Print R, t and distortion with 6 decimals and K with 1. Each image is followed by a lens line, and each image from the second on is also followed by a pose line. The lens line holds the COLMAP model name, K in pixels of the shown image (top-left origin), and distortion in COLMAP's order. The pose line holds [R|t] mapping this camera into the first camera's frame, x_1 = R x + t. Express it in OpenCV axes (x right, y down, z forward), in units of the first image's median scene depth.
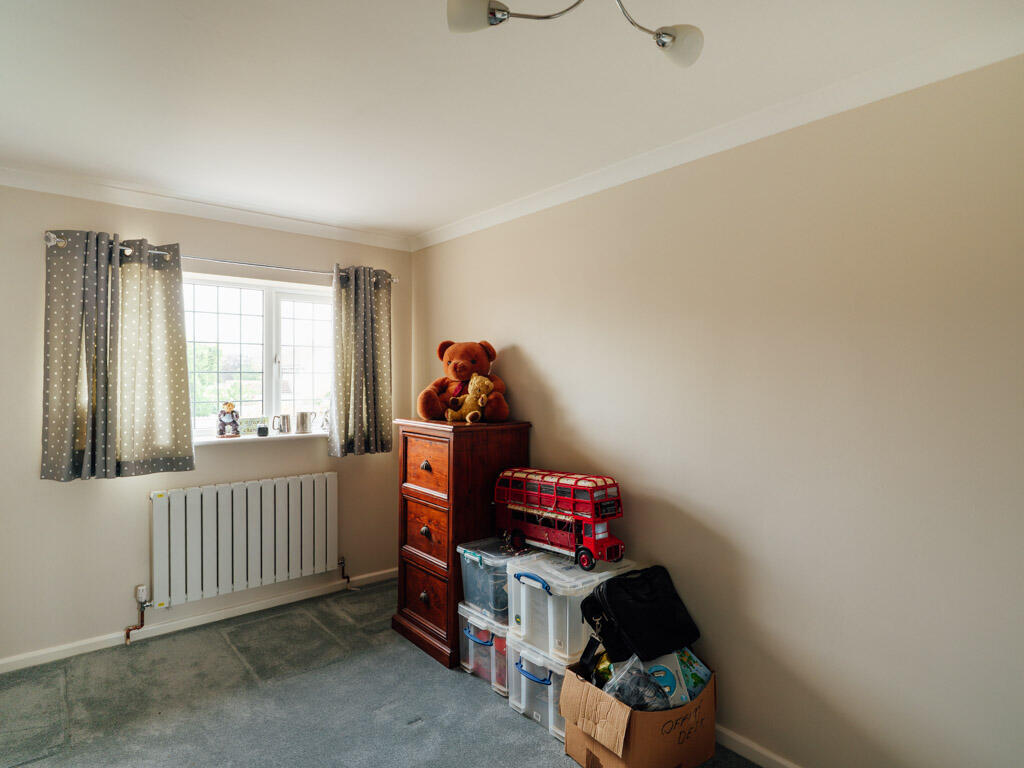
lens RADIAL K [[559.5, 0, 512.0], [0, 559.5, 384.0], [0, 0, 1]] dist [-0.004609, -0.000006]
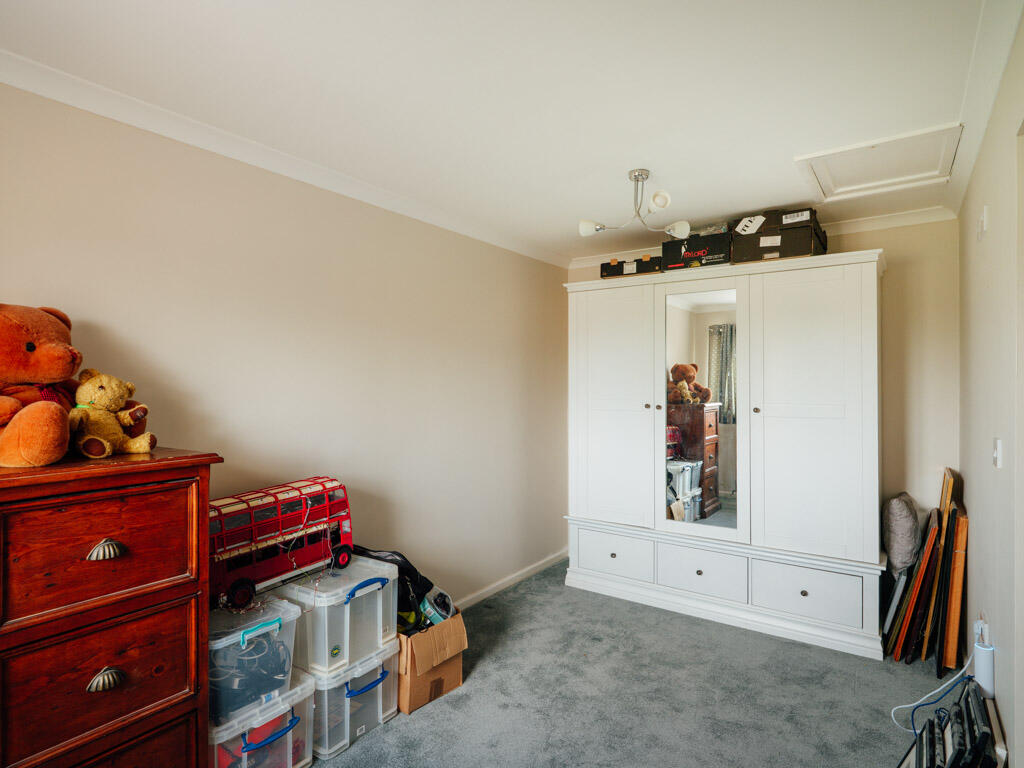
lens RADIAL K [[559.5, 0, 512.0], [0, 559.5, 384.0], [0, 0, 1]] dist [-0.004609, -0.000006]
pose [[-0.265028, -0.007314, 0.964213, -0.838659], [0.012530, 0.999861, 0.011029, -0.004818], [-0.964159, 0.015004, -0.264899, 0.887044]]
